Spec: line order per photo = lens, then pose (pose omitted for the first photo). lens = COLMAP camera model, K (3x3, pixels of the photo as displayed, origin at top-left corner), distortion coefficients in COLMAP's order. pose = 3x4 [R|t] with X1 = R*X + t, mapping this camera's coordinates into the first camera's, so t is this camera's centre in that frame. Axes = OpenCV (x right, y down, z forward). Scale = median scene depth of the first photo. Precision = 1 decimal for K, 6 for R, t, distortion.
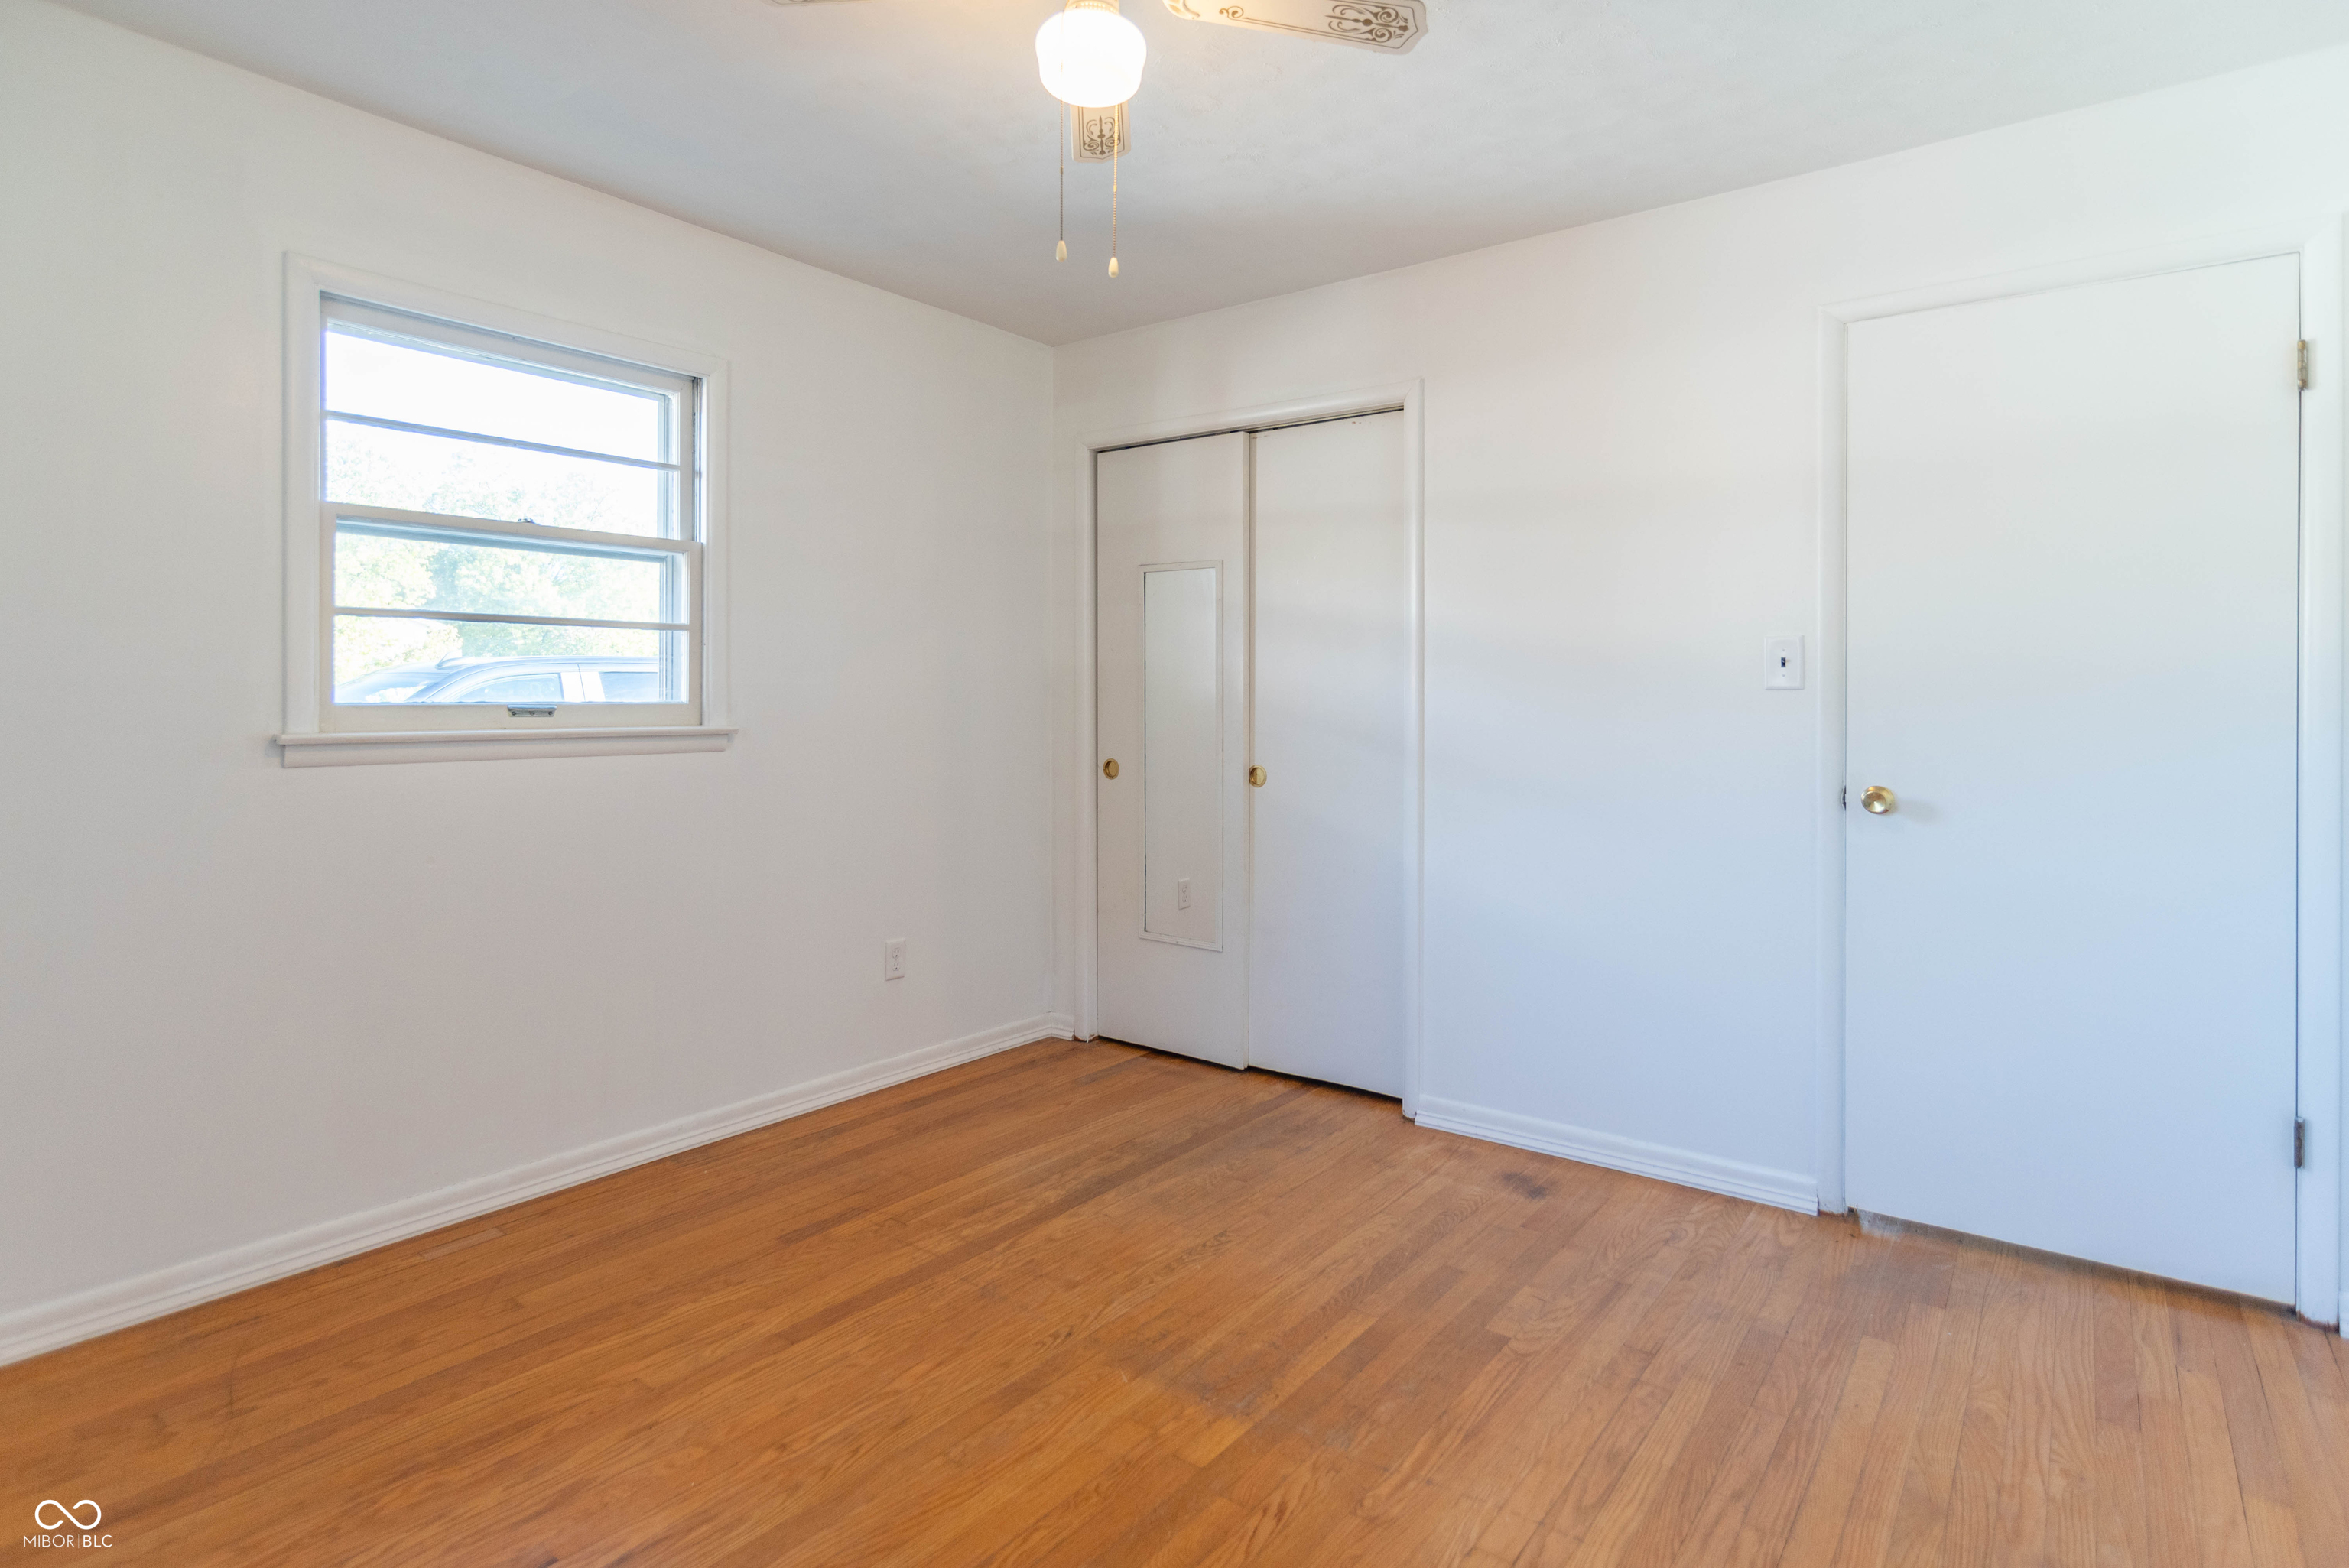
lens RADIAL K [[1221.1, 0, 1180.7], [0, 1221.1, 692.4], [0, 0, 1]] dist [-0.002489, 0.001107]
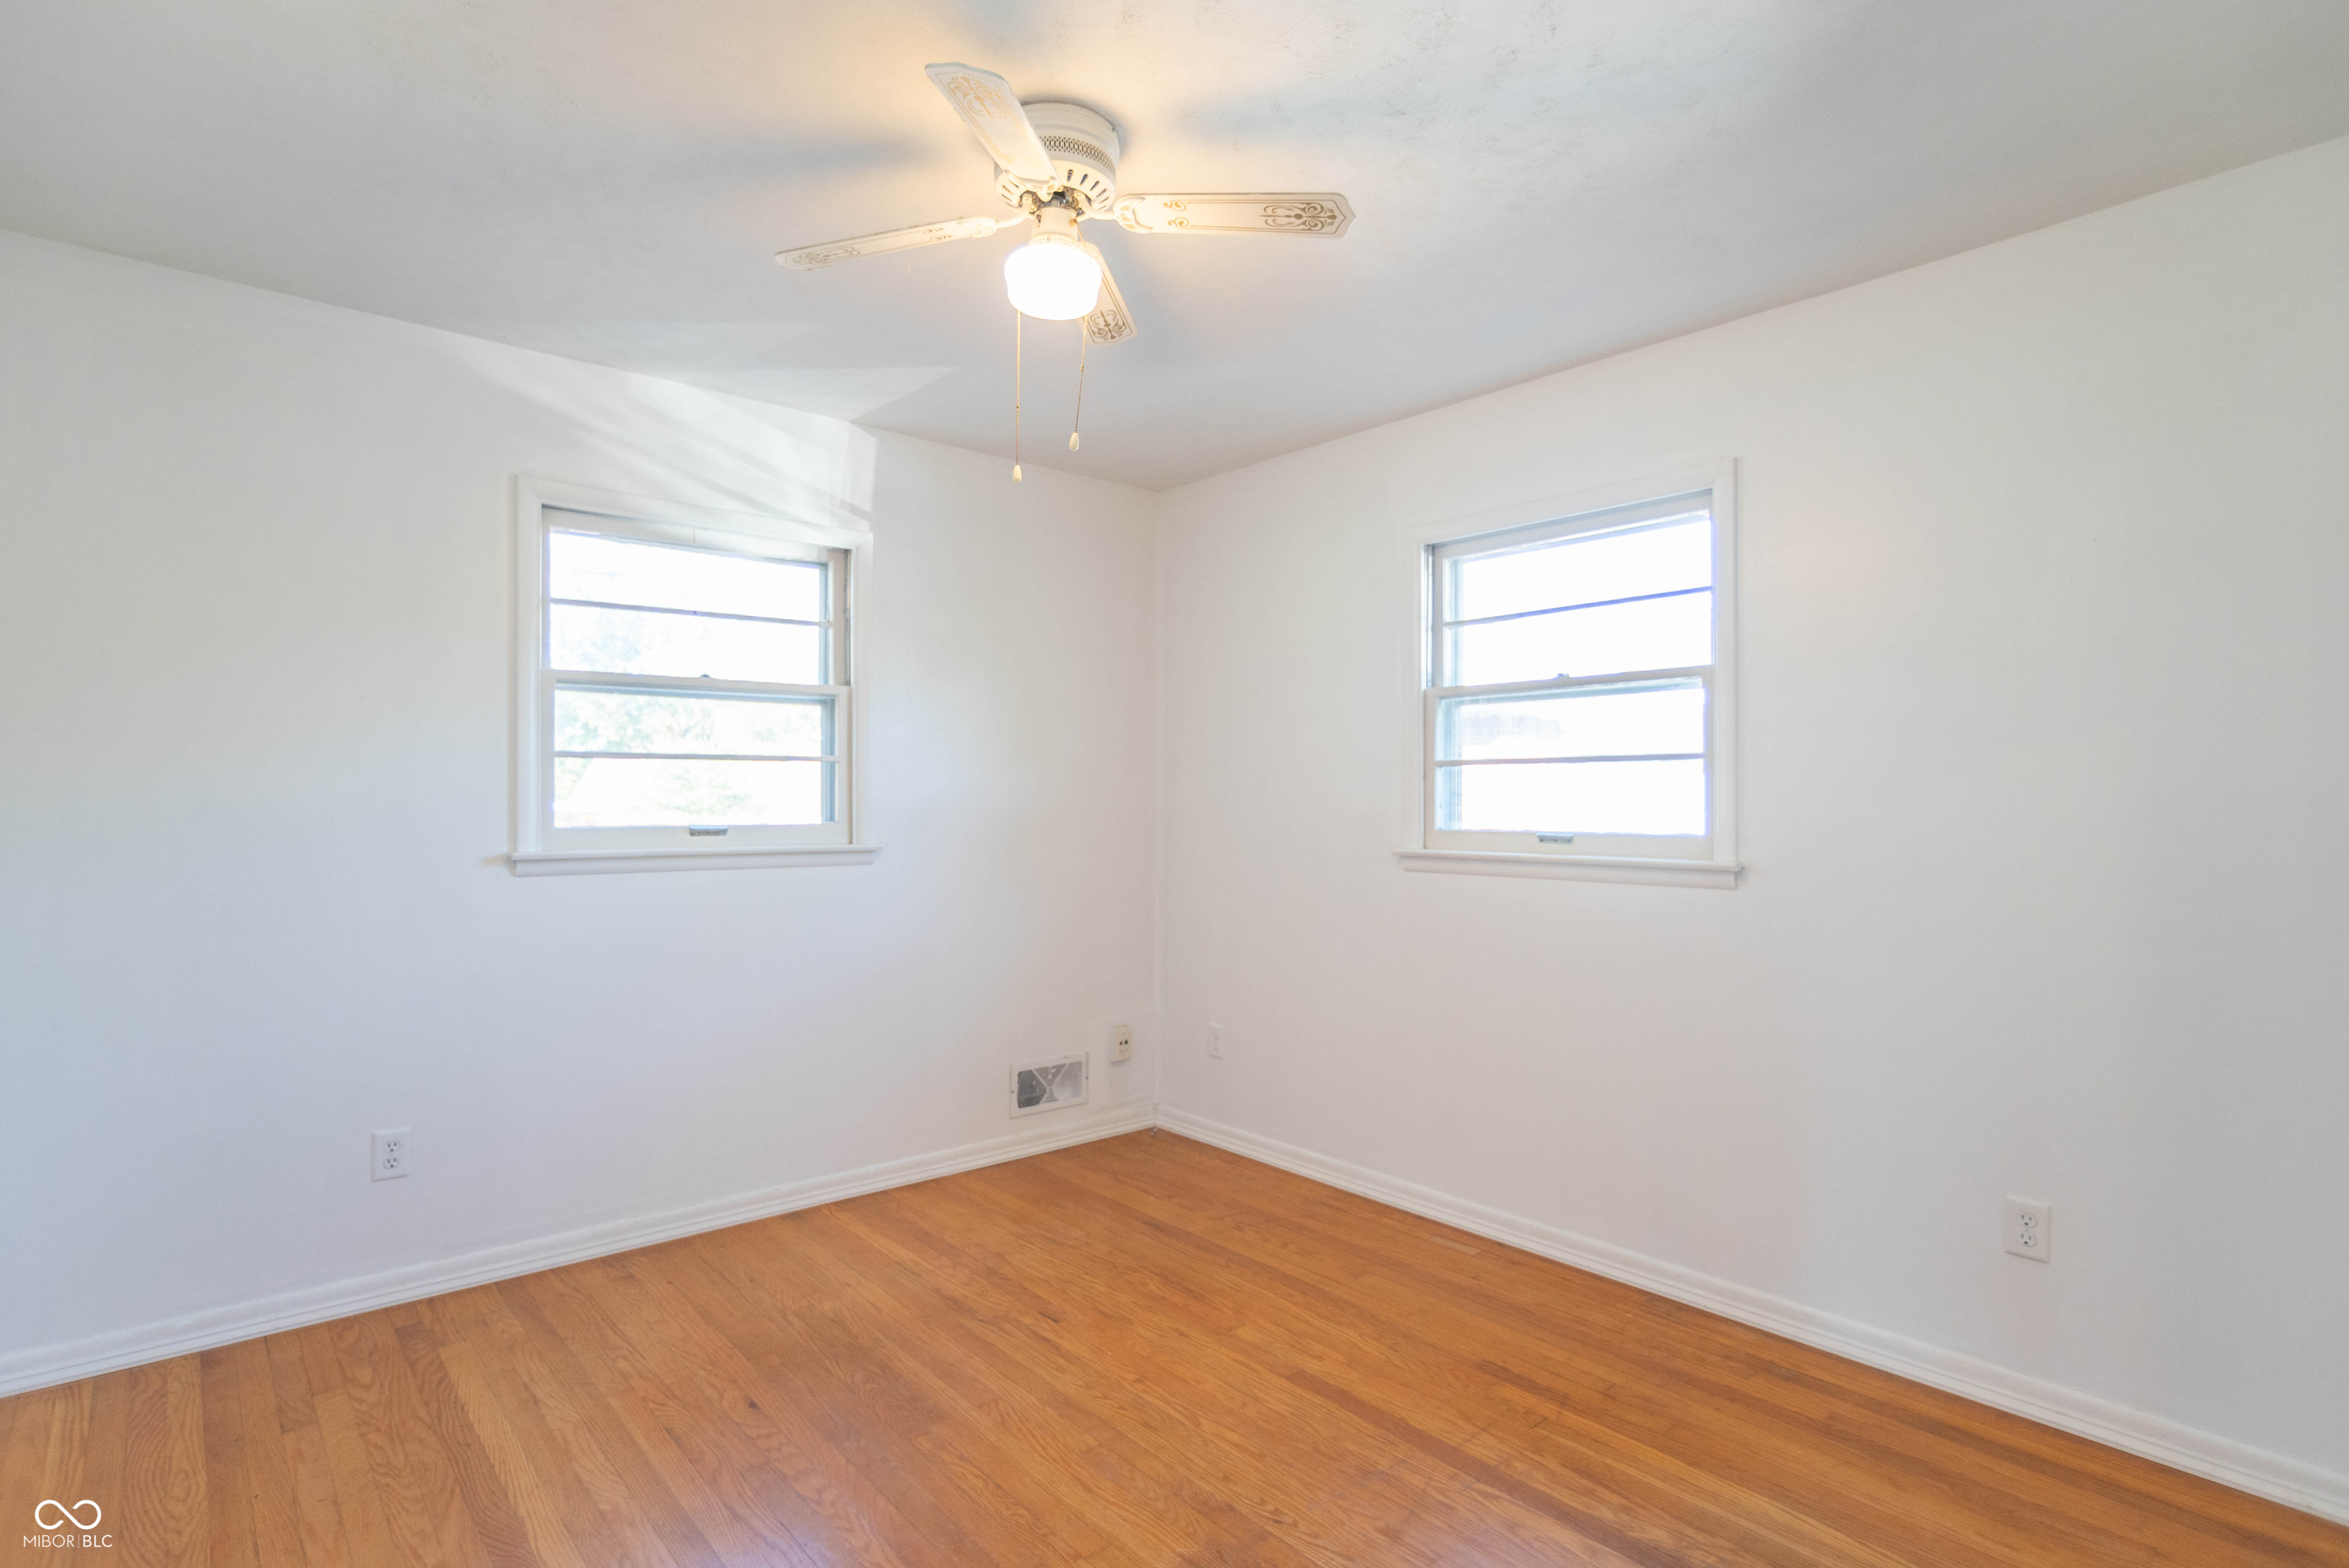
lens RADIAL K [[1174.8, 0, 1167.4], [0, 1174.8, 771.1], [0, 0, 1]] dist [-0.008994, 0.010644]
pose [[-0.211652, -0.024714, -0.977033, 0.672247], [0.001536, 0.999671, -0.025619, -0.022000], [0.977344, -0.006923, -0.211544, 0.911338]]
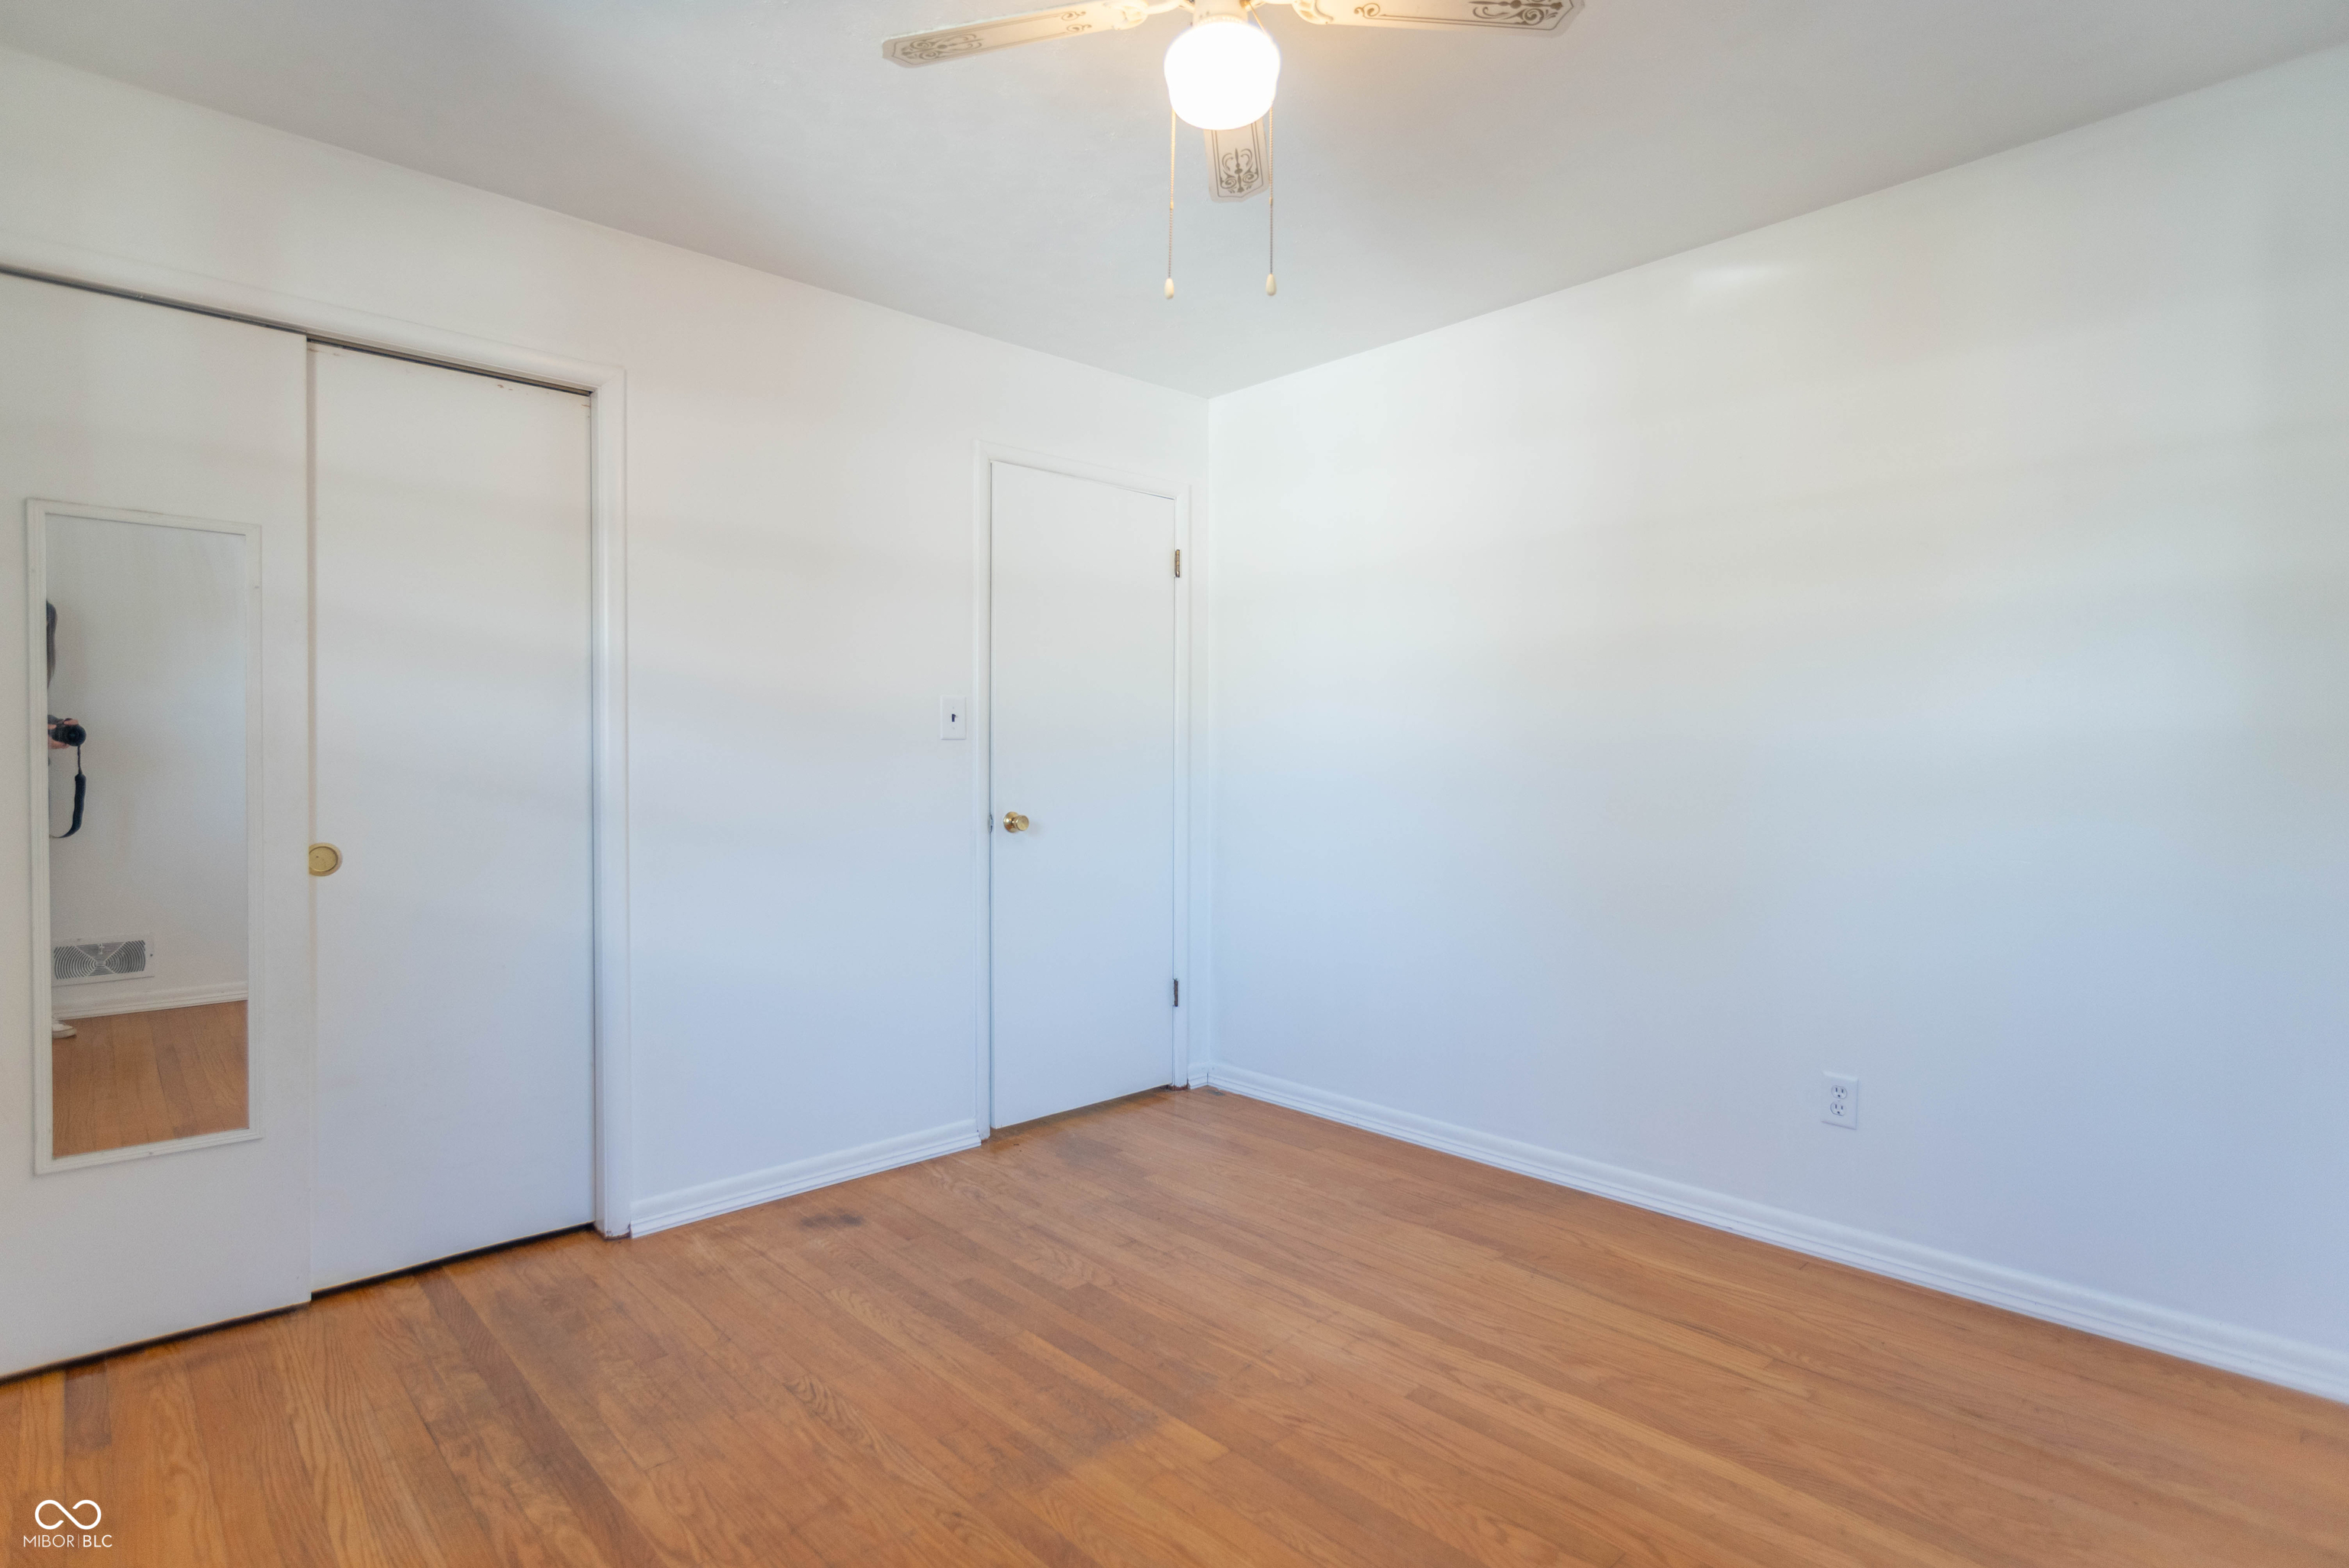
lens RADIAL K [[1195.4, 0, 1174.5], [0, 1195.4, 773.2], [0, 0, 1]] dist [-0.005363, 0.002147]
pose [[0.166898, -0.017579, 0.985817, -0.698337], [-0.006861, 0.999796, 0.018990, 0.007976], [-0.985950, -0.009933, 0.166743, 0.595169]]
